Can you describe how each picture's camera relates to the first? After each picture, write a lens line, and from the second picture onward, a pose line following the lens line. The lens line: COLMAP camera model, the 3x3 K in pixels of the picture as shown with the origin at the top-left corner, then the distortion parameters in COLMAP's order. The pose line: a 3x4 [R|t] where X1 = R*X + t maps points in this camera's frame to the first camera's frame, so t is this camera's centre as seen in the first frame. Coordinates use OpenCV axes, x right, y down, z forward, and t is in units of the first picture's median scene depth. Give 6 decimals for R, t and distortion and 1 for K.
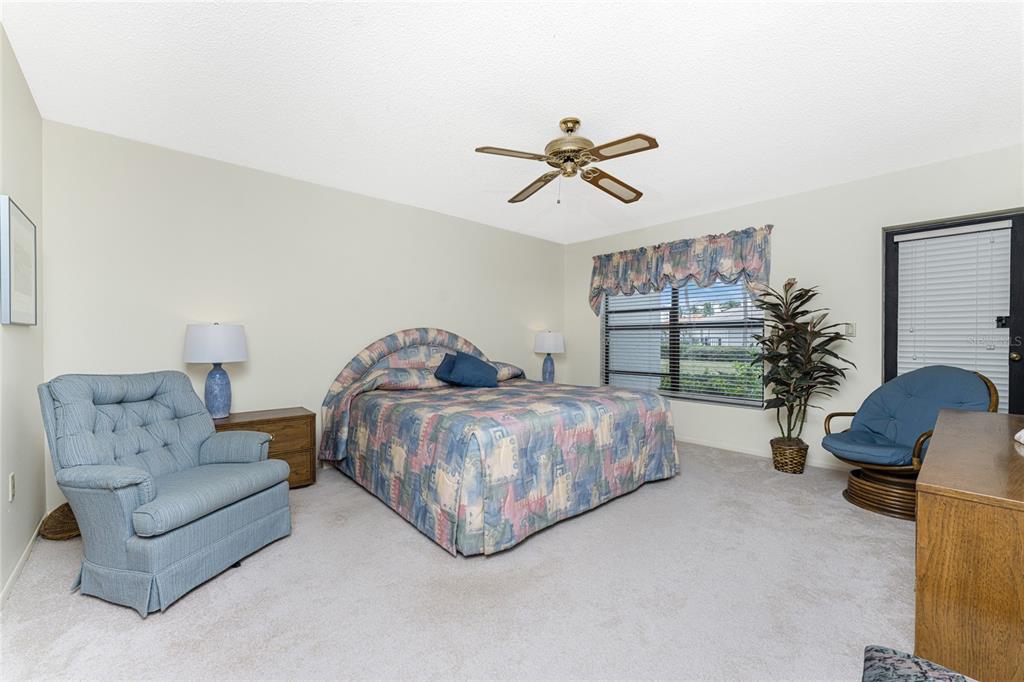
lens RADIAL K [[415.9, 0, 512.0], [0, 415.9, 341.0], [0, 0, 1]] dist [0.000799, 0.000065]
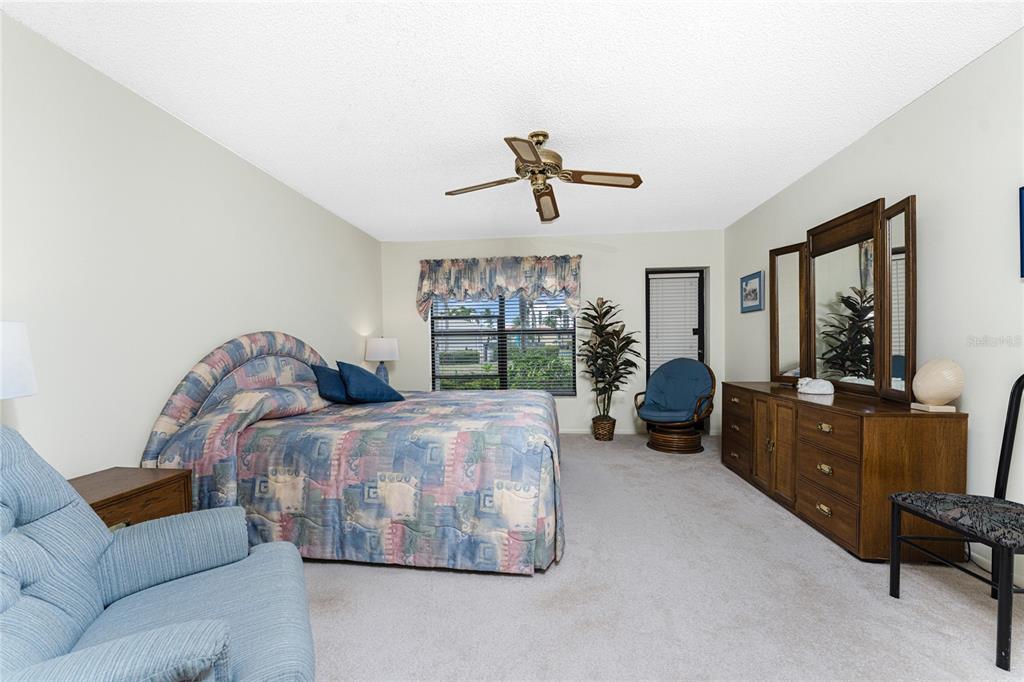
lens RADIAL K [[417.2, 0, 514.1], [0, 417.2, 351.1], [0, 0, 1]] dist [-0.000429, -0.000367]
pose [[0.736612, -0.021038, 0.675988, -0.442828], [0.015465, 0.999779, 0.014262, -0.000792], [-0.676138, -0.000051, 0.736775, 0.188302]]
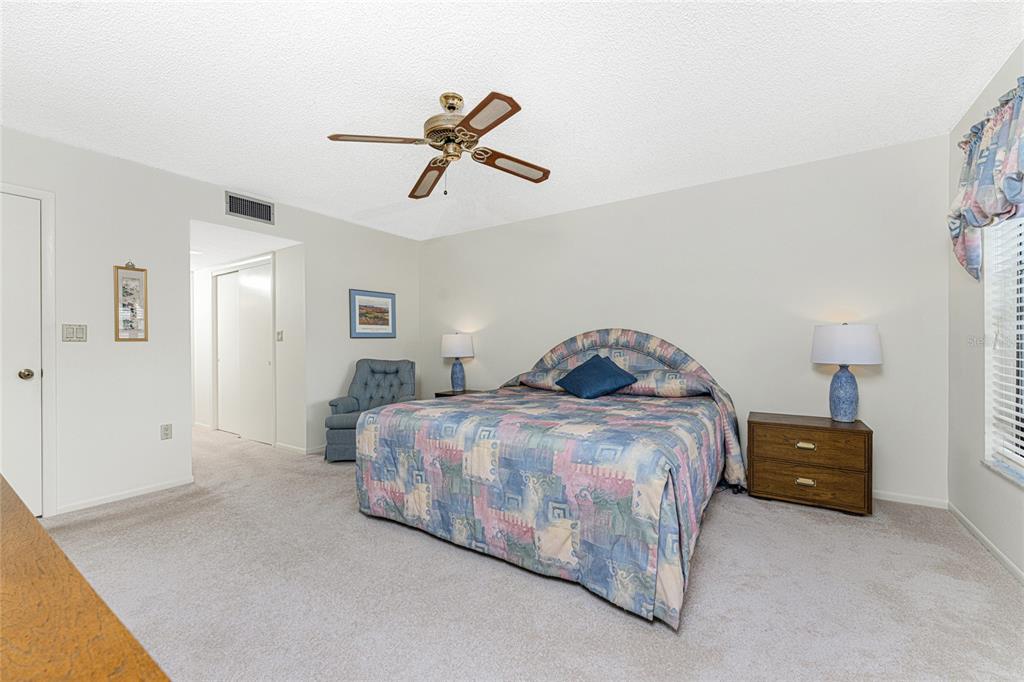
lens RADIAL K [[407.0, 0, 509.0], [0, 407.0, 343.5], [0, 0, 1]] dist [-0.001005, 0.000055]
pose [[0.243580, -0.003457, -0.969875, 0.709419], [0.006311, 0.999978, -0.001979, 0.001468], [0.969860, -0.005638, 0.243596, 0.633509]]
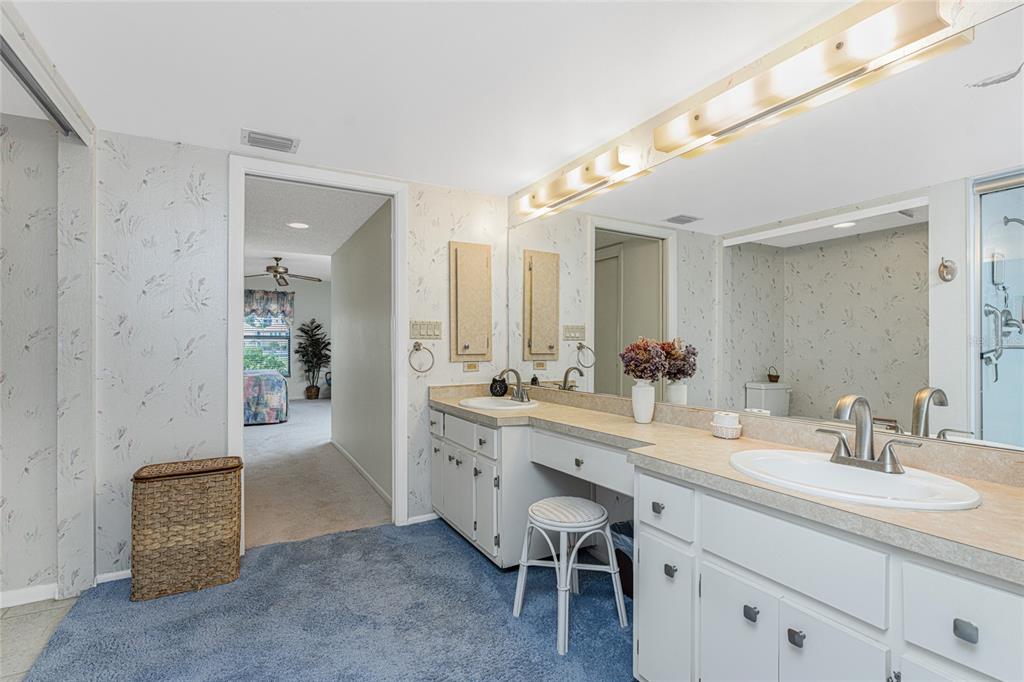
lens RADIAL K [[464.8, 0, 509.2], [0, 464.8, 344.1], [0, 0, 1]] dist [0.000352, -0.000426]
pose [[0.219254, -0.000009, 0.975668, -1.577583], [0.003067, 0.999995, -0.000680, -0.001612], [-0.975663, 0.003141, 0.219253, -0.658258]]
